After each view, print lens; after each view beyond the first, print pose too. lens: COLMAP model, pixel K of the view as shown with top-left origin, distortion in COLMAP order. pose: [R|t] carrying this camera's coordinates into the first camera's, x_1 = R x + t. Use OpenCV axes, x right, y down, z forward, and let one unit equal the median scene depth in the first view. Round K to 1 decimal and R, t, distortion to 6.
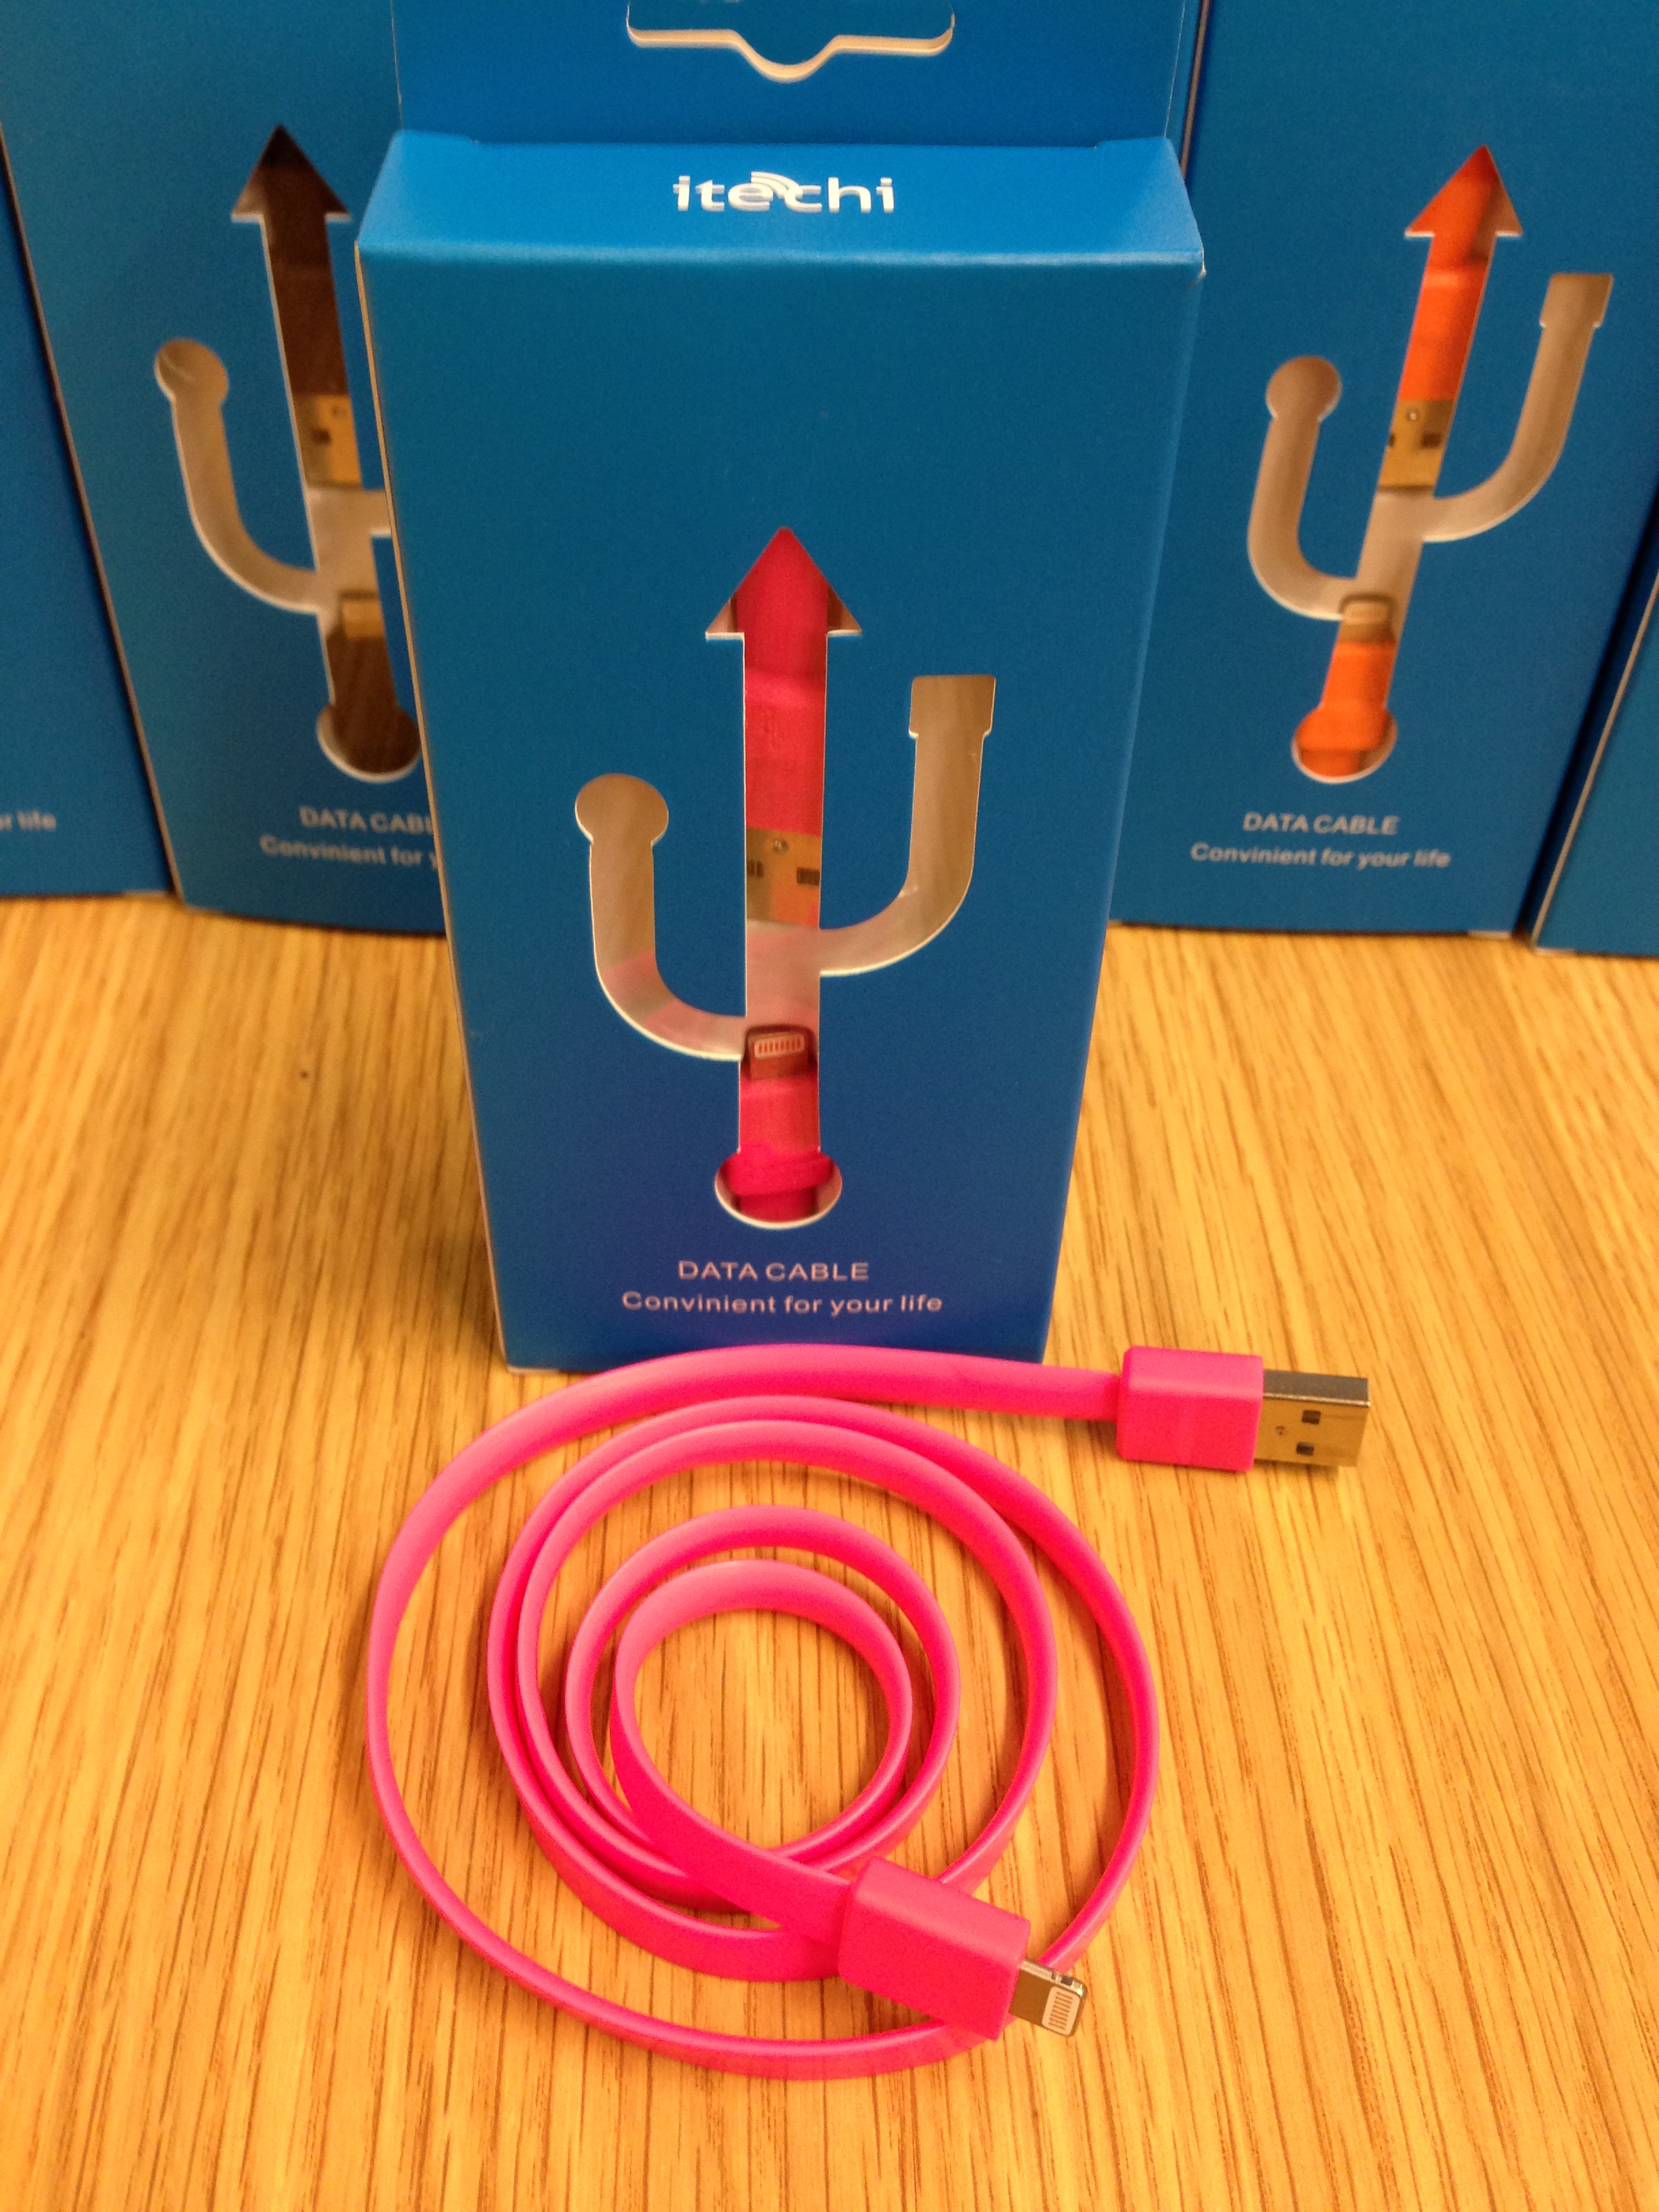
lens RADIAL K [[2080.7, 0, 828.2], [0, 2080.7, 1177.3], [0, 0, 1]] dist [0.183444, -0.449471]
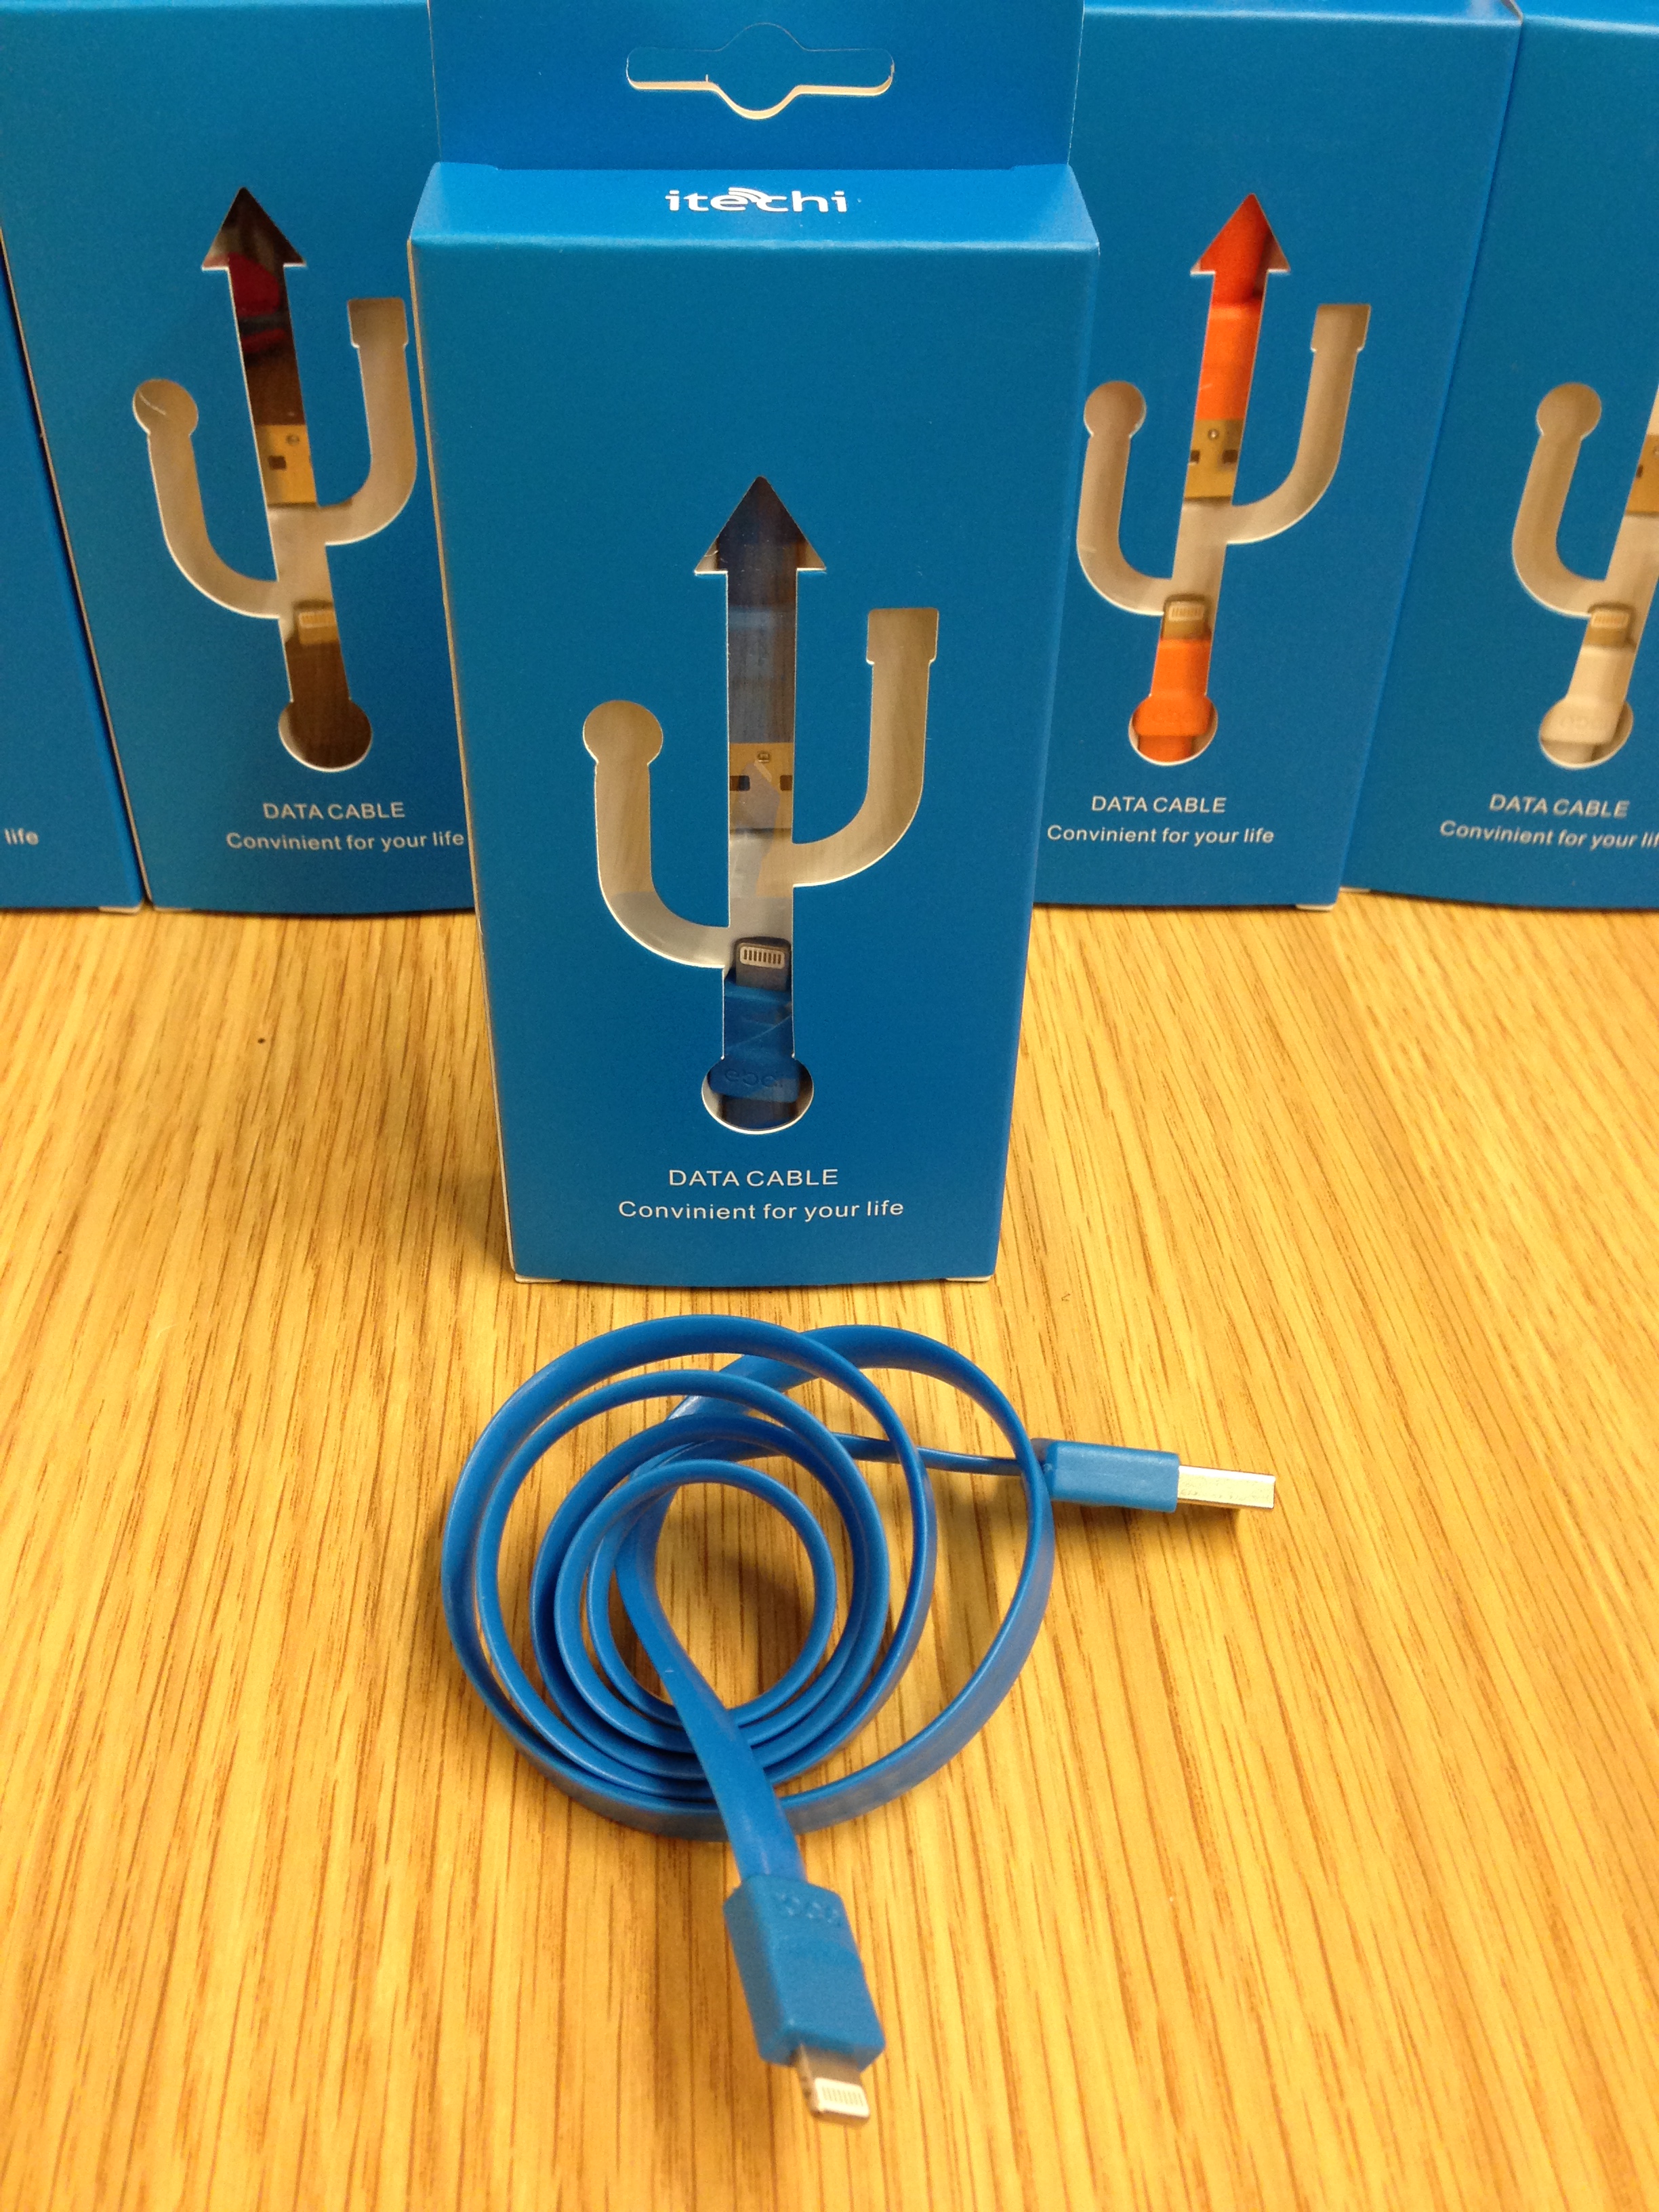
lens RADIAL K [[2069.8, 0, 829.5], [0, 2069.8, 1106.0], [0, 0, 1]] dist [0.185770, -0.397961]
pose [[0.999514, -0.018404, 0.025152, 0.026568], [0.020741, 0.995159, -0.096062, 0.120272], [-0.023263, 0.096537, 0.995057, -0.125559]]
